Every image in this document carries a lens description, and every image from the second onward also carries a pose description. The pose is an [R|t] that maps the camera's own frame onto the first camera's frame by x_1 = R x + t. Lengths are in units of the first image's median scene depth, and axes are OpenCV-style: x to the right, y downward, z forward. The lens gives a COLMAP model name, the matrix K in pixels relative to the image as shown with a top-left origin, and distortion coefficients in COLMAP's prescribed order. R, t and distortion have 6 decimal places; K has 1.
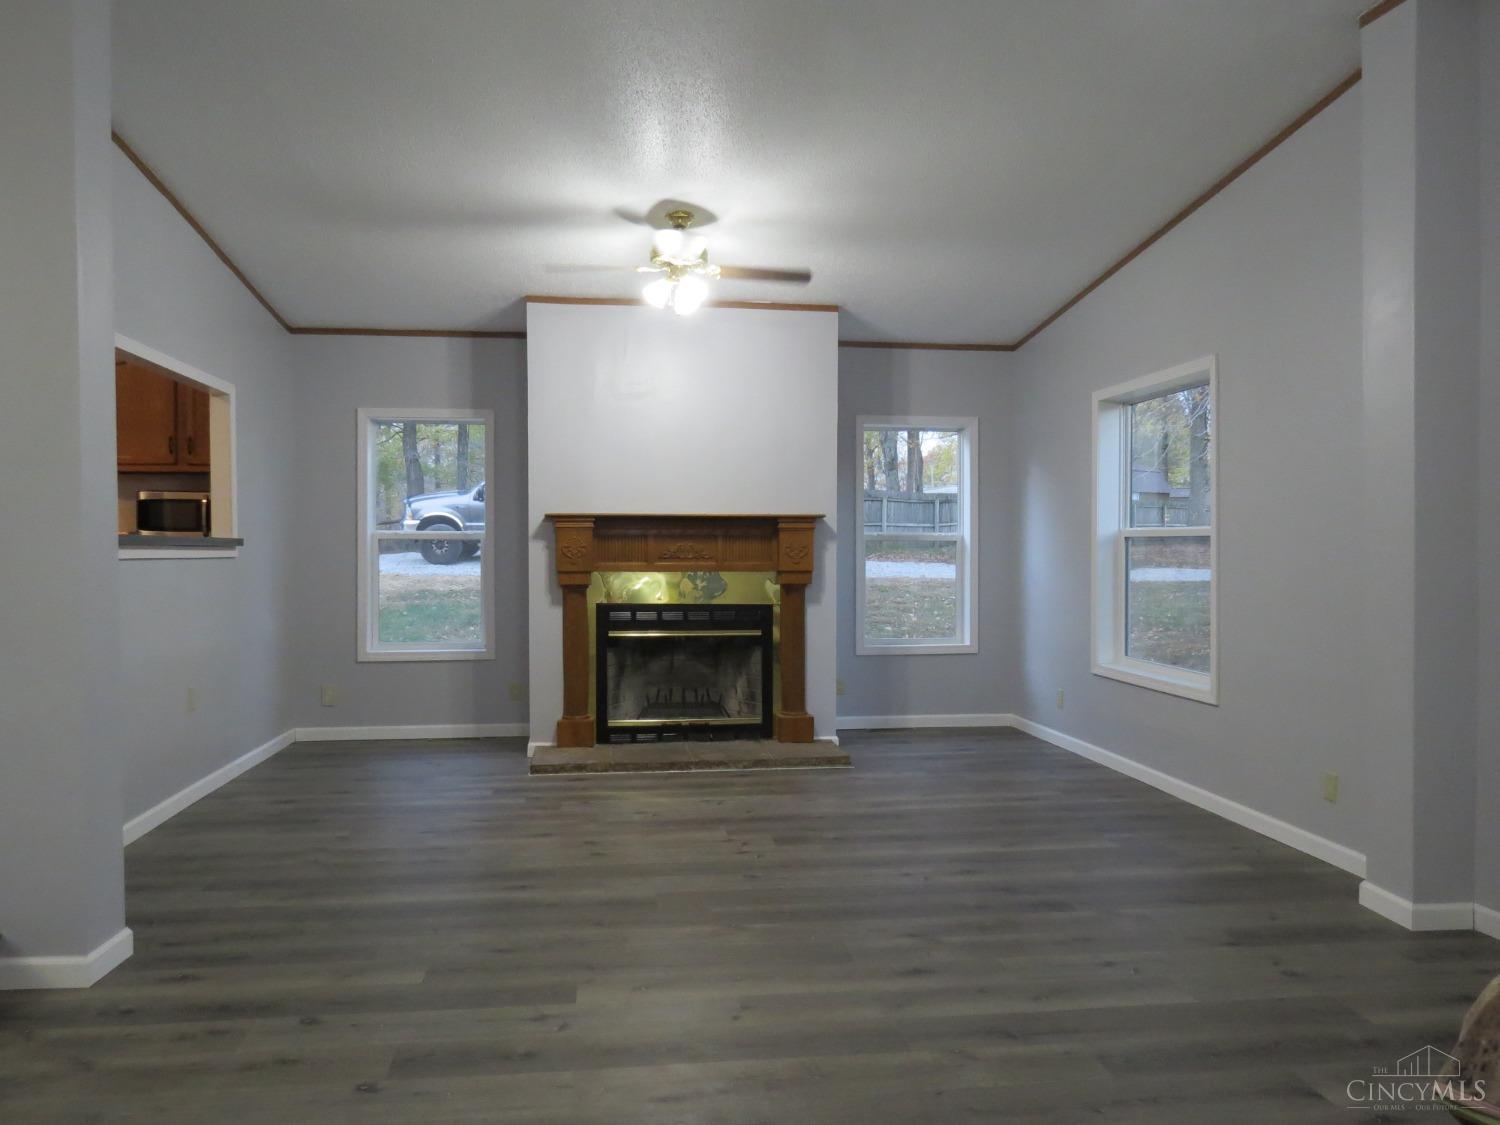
lens RADIAL K [[1072.7, 0, 753.3], [0, 1072.7, 559.8], [0, 0, 1]] dist [-0.022318, 0.006307]
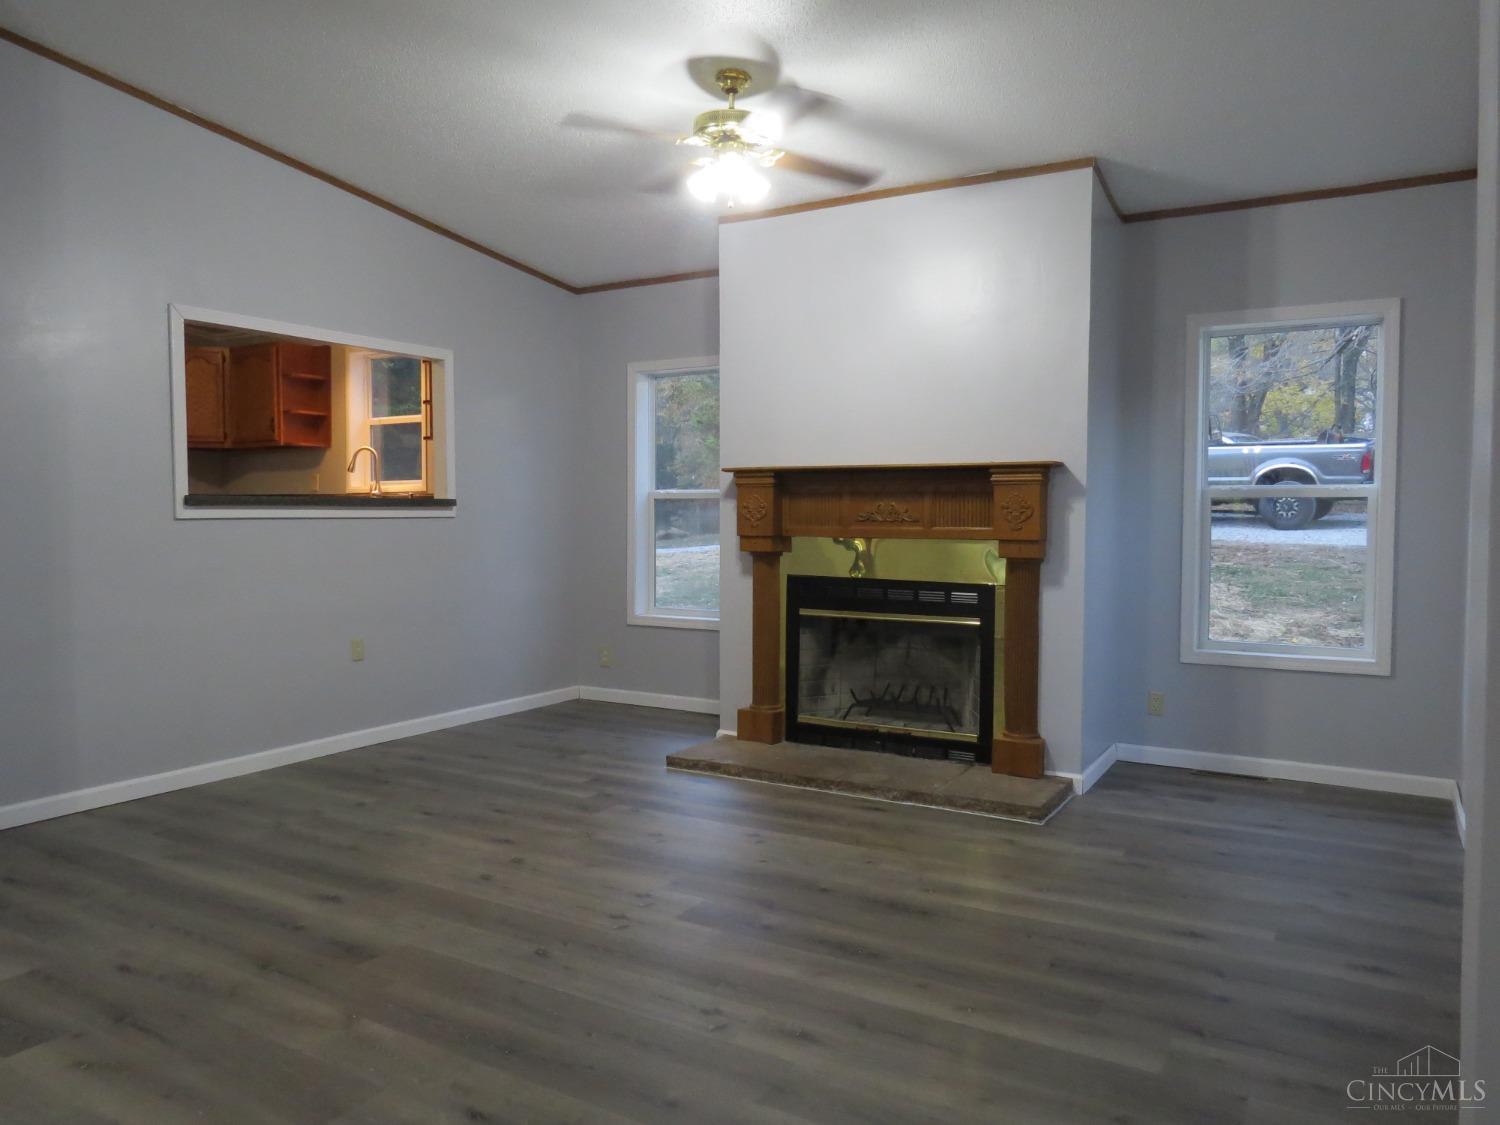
lens RADIAL K [[1072.7, 0, 753.3], [0, 1072.7, 559.8], [0, 0, 1]] dist [-0.022318, 0.006307]
pose [[0.784336, 0.030323, -0.619595, 0.350217], [-0.007796, 0.999208, 0.039033, -0.003176], [0.620287, -0.025784, 0.783951, 0.325106]]
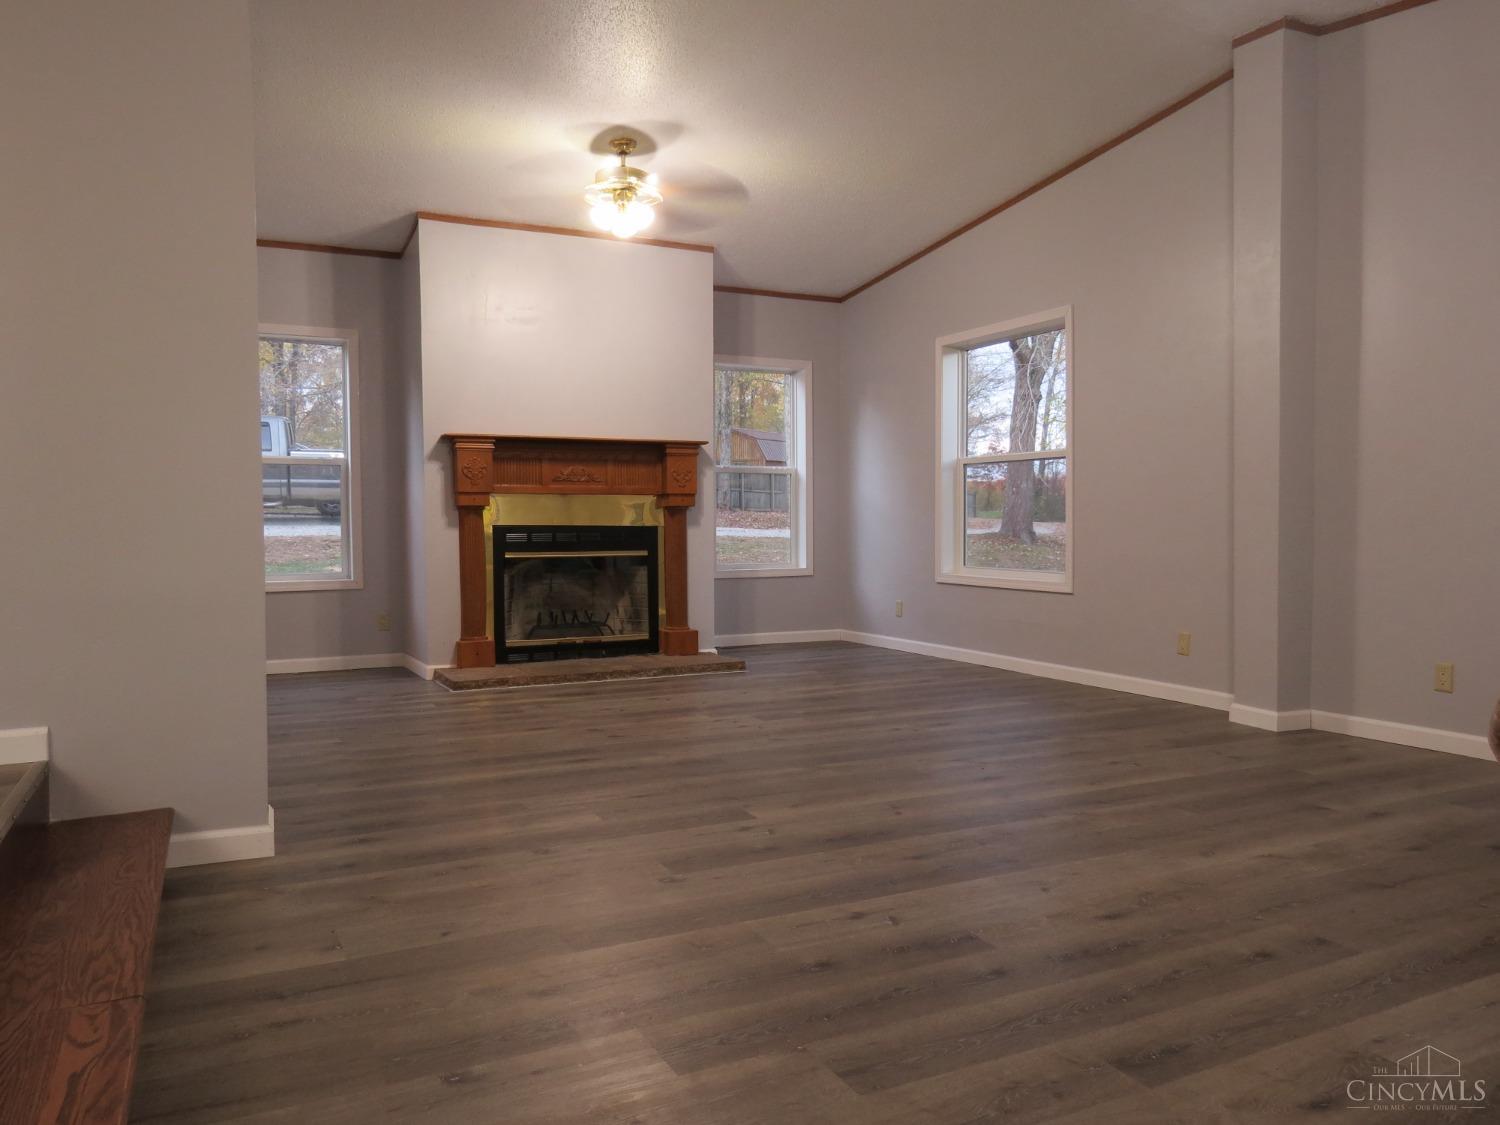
lens RADIAL K [[1072.7, 0, 753.3], [0, 1072.7, 559.8], [0, 0, 1]] dist [-0.022318, 0.006307]
pose [[0.946521, -0.016128, 0.322238, -0.238189], [0.008453, 0.999647, 0.025202, 0.049694], [-0.322531, -0.021131, 0.946323, -0.031797]]
